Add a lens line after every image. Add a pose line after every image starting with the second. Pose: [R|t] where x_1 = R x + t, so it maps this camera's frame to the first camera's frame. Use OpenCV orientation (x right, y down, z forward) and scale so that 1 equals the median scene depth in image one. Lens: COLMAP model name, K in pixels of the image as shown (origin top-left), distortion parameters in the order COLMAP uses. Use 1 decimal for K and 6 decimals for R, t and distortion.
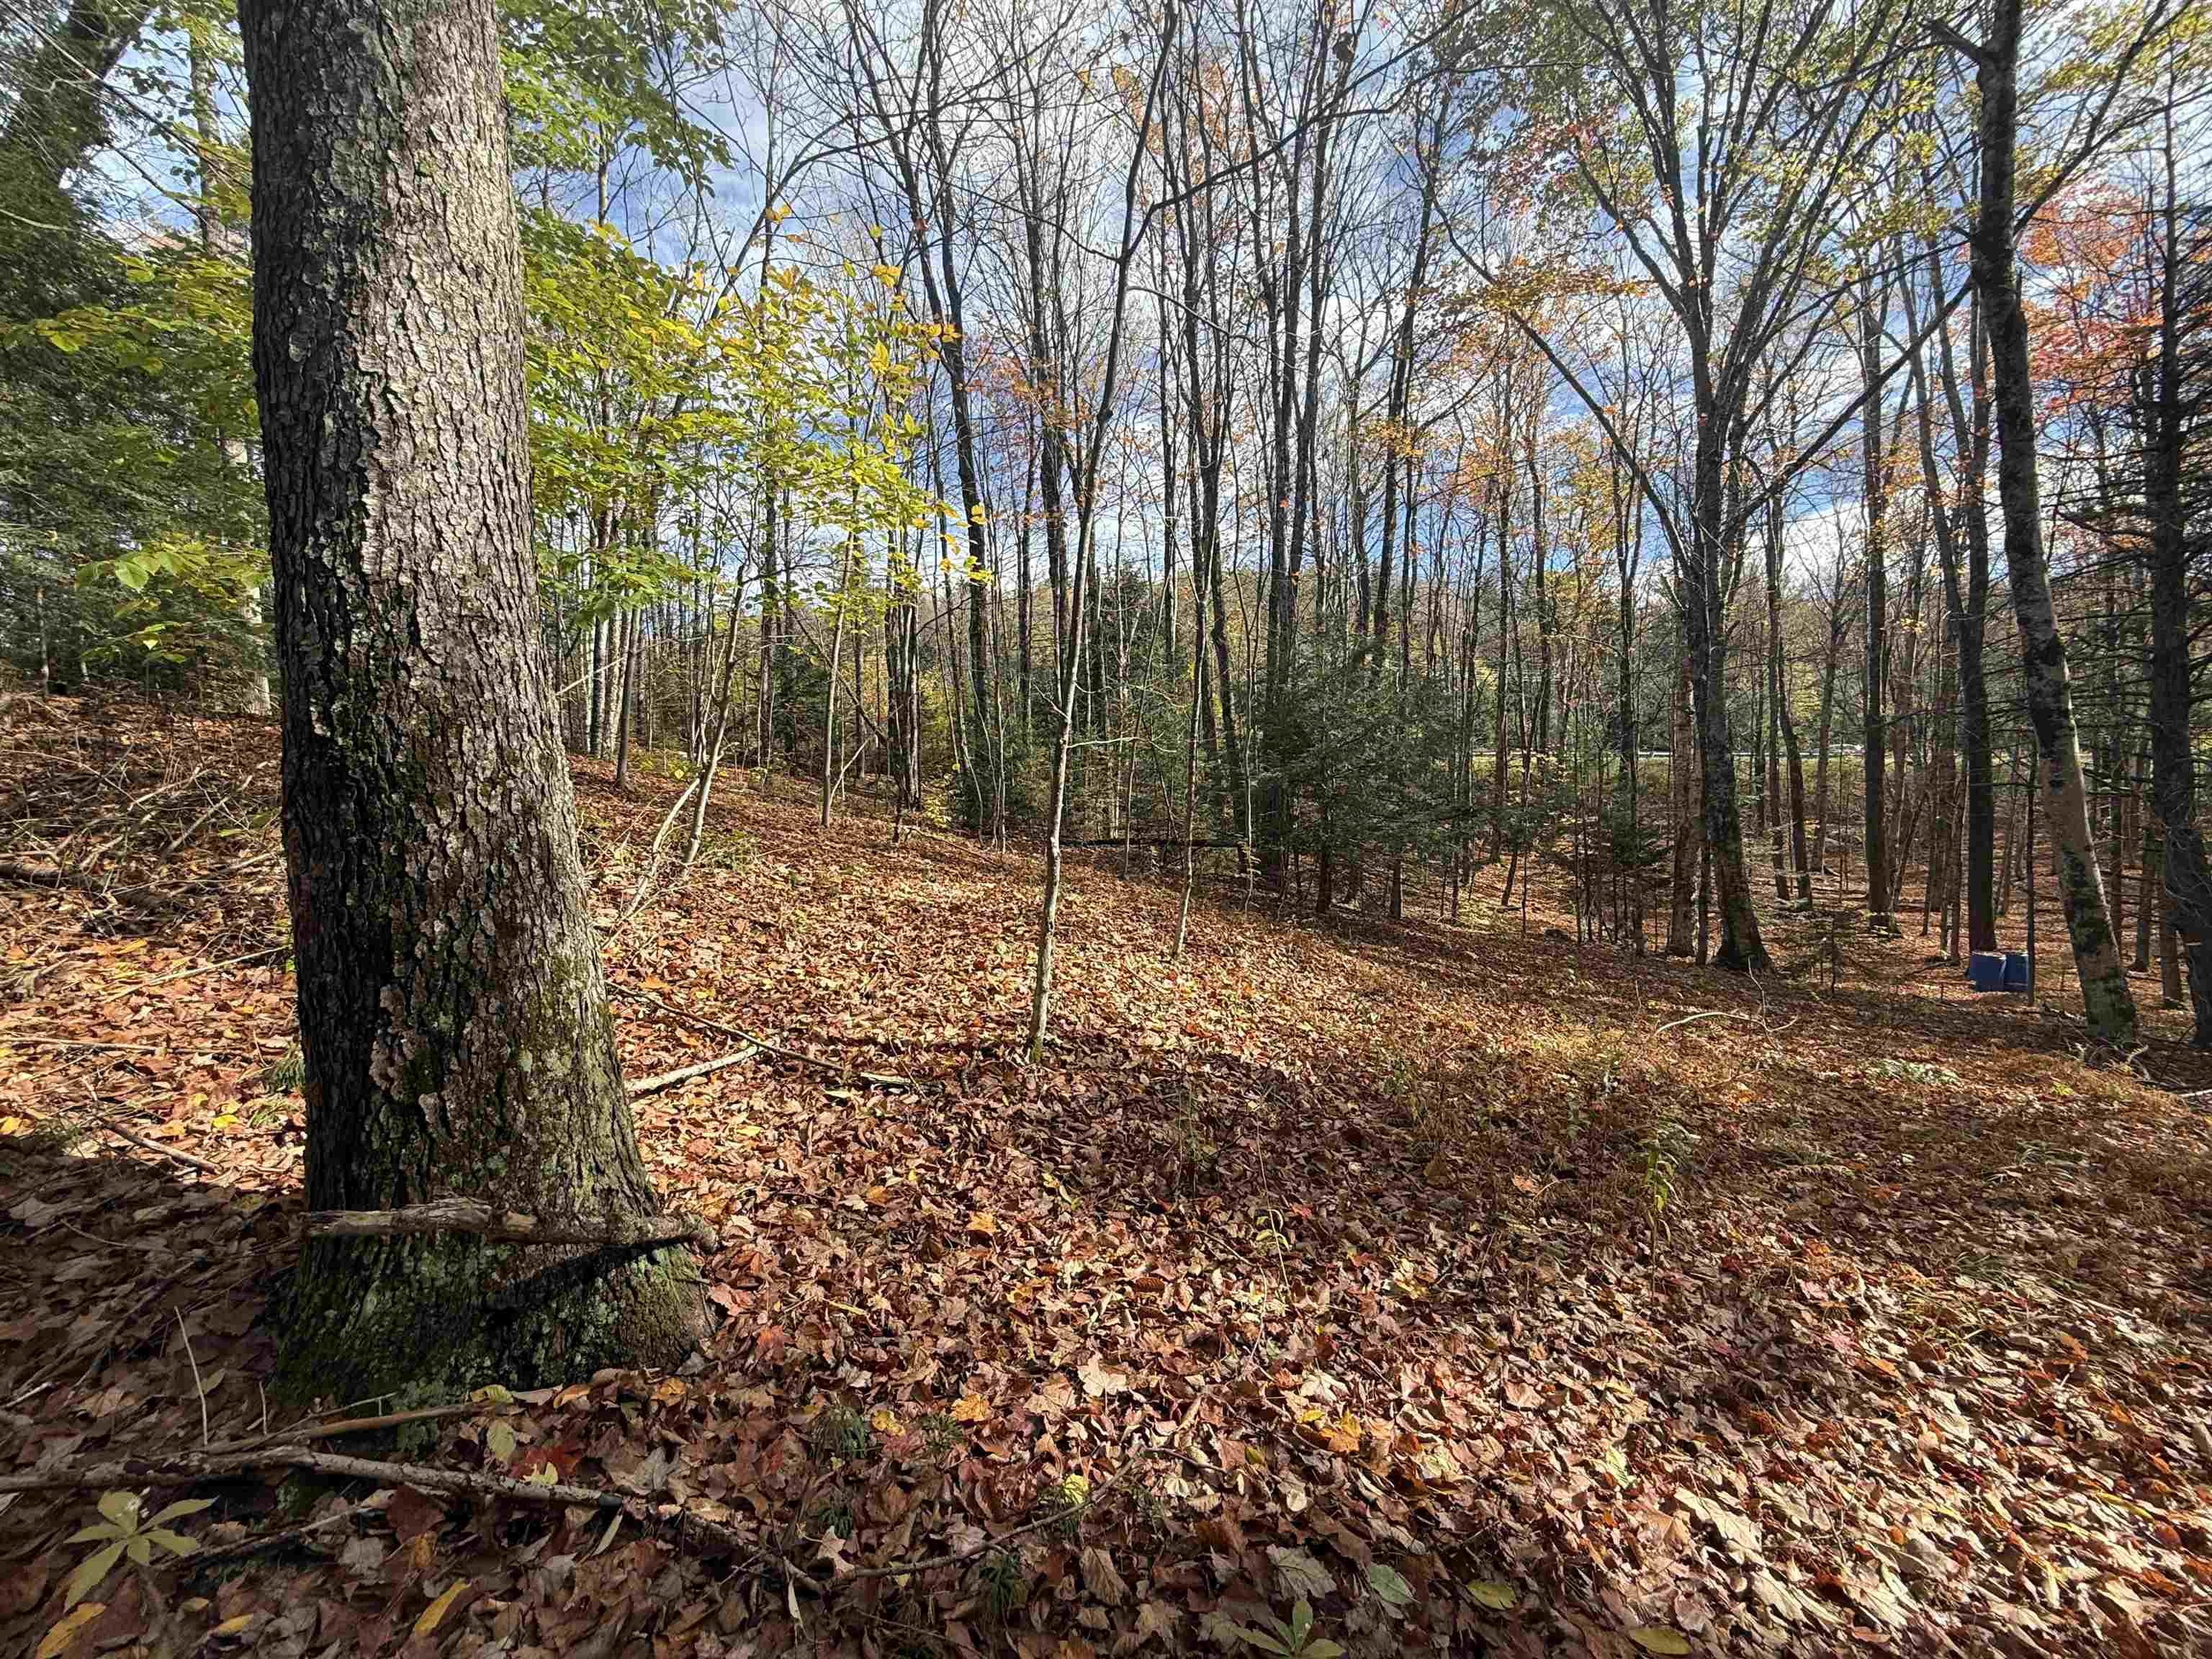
lens RADIAL K [[898.9, 0, 1105.1], [0, 898.9, 824.1], [0, 0, 1]] dist [0.000167, 0.000184]
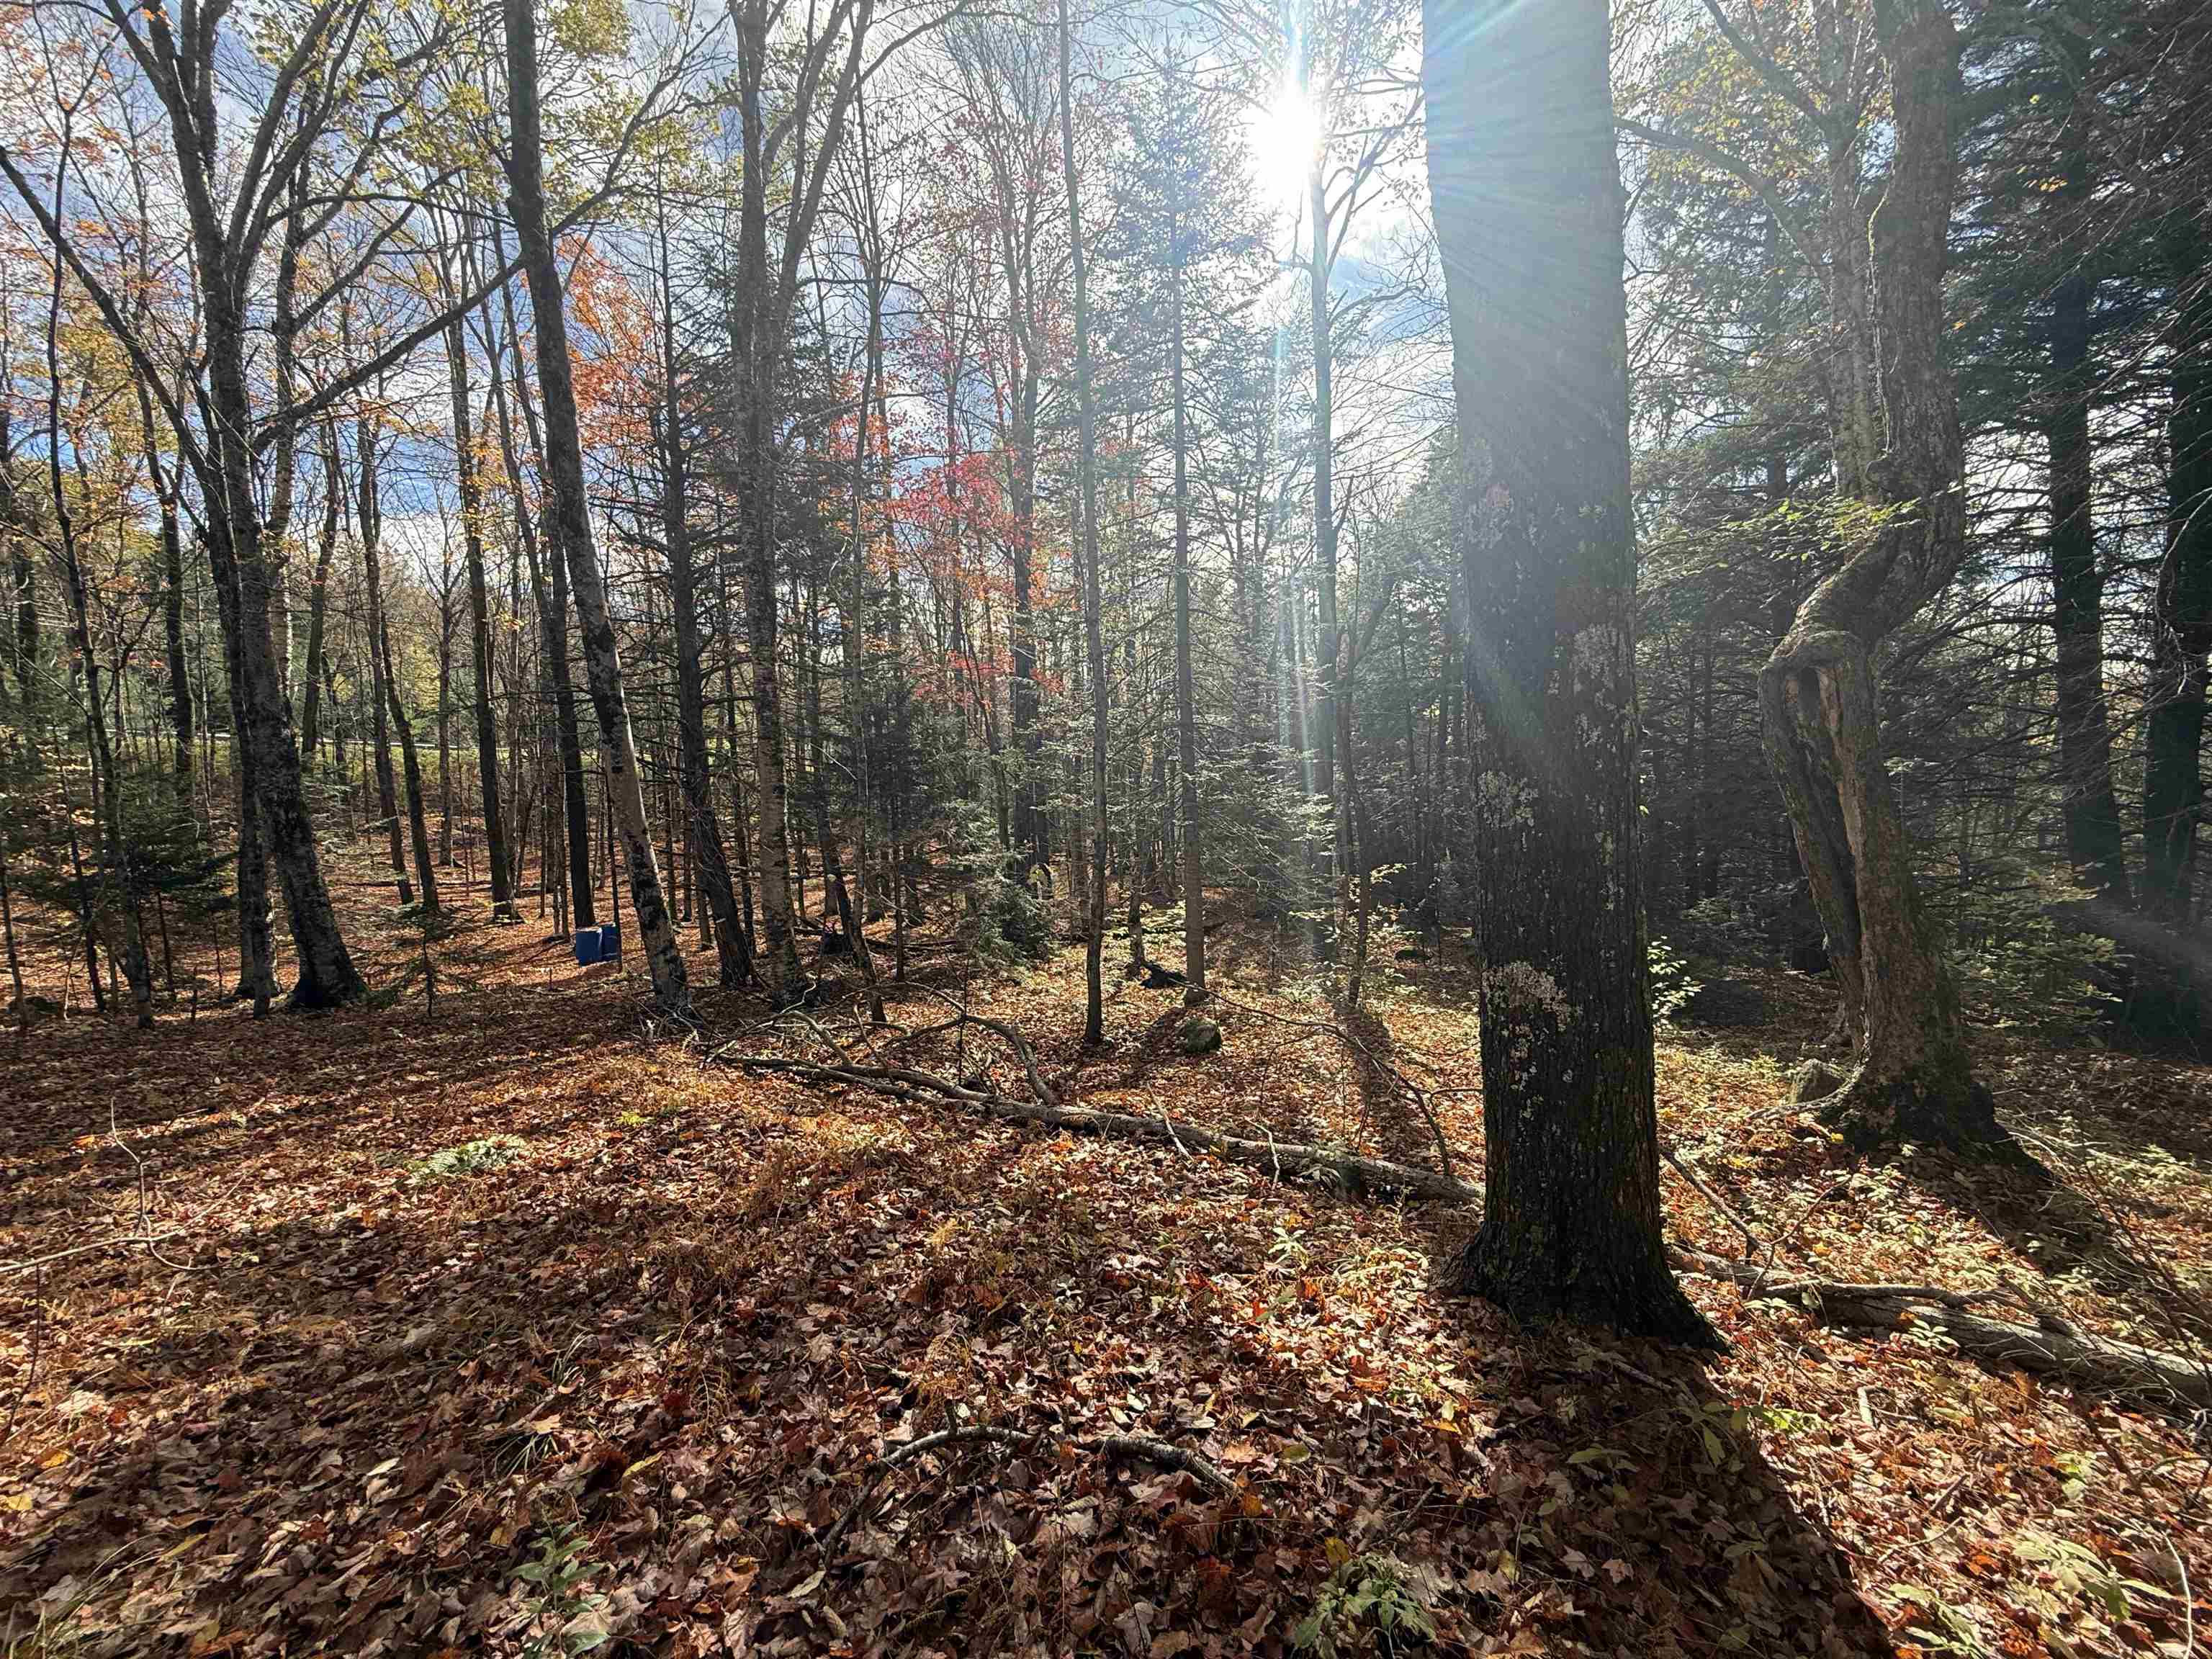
lens RADIAL K [[898.9, 0, 1097.1], [0, 898.9, 830.7], [0, 0, 1]] dist [0.000167, 0.000184]
pose [[0.277510, -0.052652, 0.959279, 0.085582], [0.039427, 0.998280, 0.043387, 0.000490], [-0.959913, 0.025781, 0.279109, 0.073172]]
